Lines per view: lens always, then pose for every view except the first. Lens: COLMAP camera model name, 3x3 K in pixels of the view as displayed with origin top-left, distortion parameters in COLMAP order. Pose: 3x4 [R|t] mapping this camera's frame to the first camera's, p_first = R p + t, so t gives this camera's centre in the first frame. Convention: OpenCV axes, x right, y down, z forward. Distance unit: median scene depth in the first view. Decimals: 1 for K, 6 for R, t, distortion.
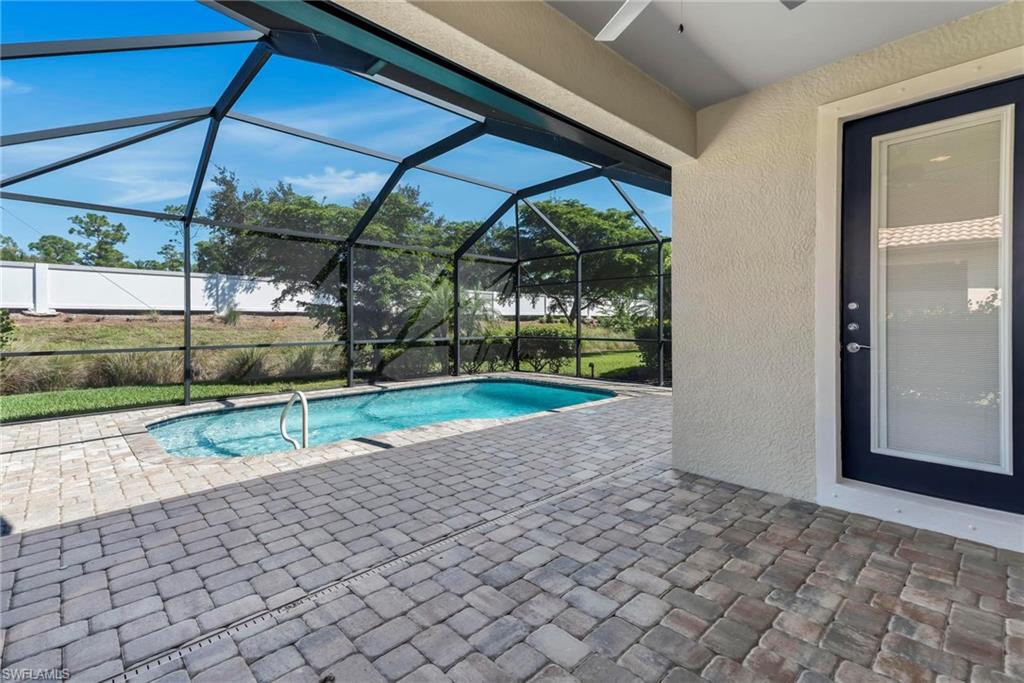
lens RADIAL K [[482.5, 0, 509.9], [0, 482.5, 328.1], [0, 0, 1]] dist [0.037478, -0.000388]
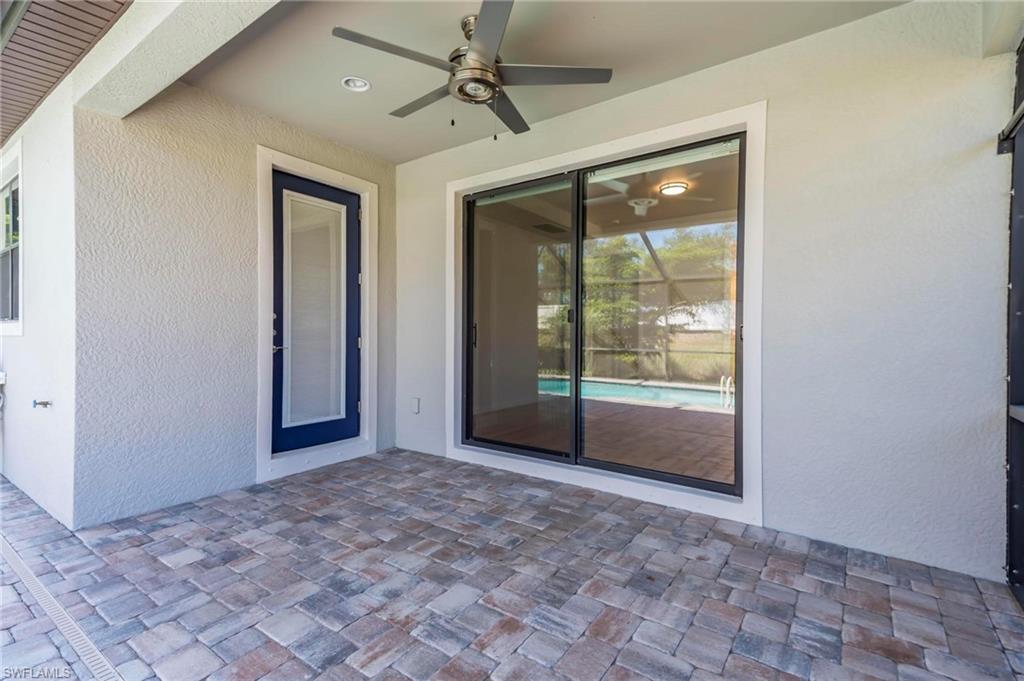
lens RADIAL K [[484.4, 0, 512.0], [0, 484.4, 340.5], [0, 0, 1]] dist [-0.003242, -0.000319]
pose [[-0.236107, -0.009942, 0.971676, -0.667343], [0.001927, 0.999941, 0.010699, 0.005685], [-0.971725, 0.004398, -0.236074, 0.715378]]
